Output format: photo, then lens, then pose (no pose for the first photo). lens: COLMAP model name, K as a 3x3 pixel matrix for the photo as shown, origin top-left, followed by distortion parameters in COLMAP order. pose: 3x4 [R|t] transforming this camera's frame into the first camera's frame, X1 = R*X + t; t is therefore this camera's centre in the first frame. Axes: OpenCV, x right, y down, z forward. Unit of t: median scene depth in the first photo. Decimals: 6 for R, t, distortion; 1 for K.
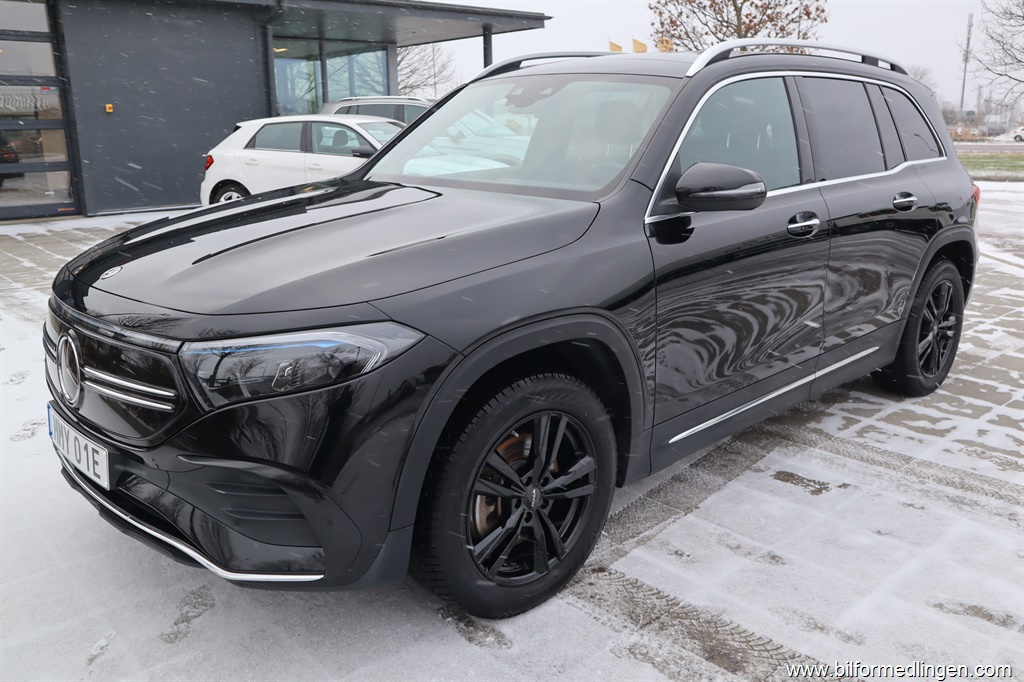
lens RADIAL K [[862.6, 0, 512.0], [0, 862.6, 341.0], [0, 0, 1]] dist [-0.045578, 0.013437]
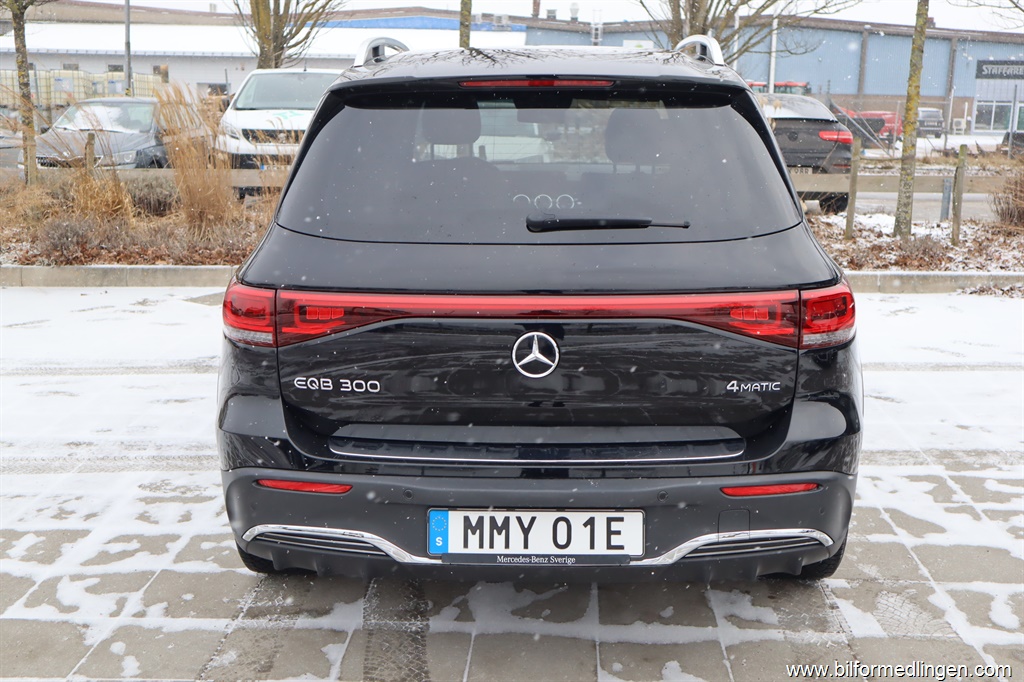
lens RADIAL K [[1161.1, 0, 512.0], [0, 1161.1, 341.0], [0, 0, 1]] dist [0.010008, 0.023873]
pose [[-0.713949, 0.153780, -0.683102, 1.065484], [-0.174663, 0.905631, 0.386426, -0.525788], [0.678063, 0.395201, -0.619715, 1.838432]]
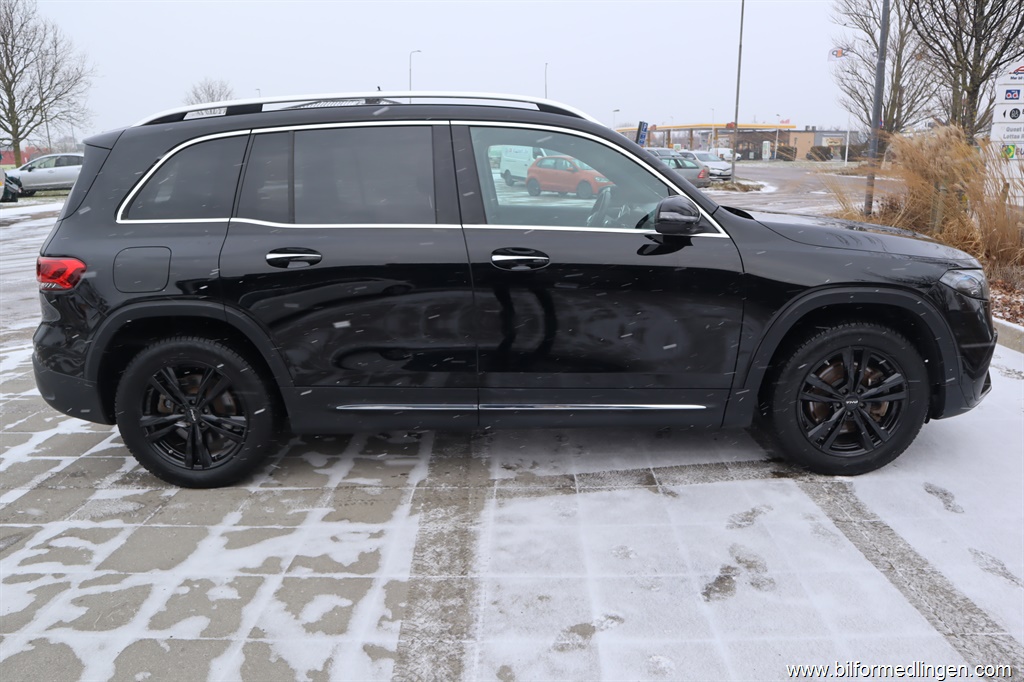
lens RADIAL K [[737.9, 0, 523.2], [0, 737.9, 340.6], [0, 0, 1]] dist [-0.116040, 0.072238]
pose [[-0.720699, -0.149787, 0.676873, -0.580380], [0.194541, 0.893448, 0.404850, -0.437328], [-0.665393, 0.423455, -0.614767, 1.670460]]
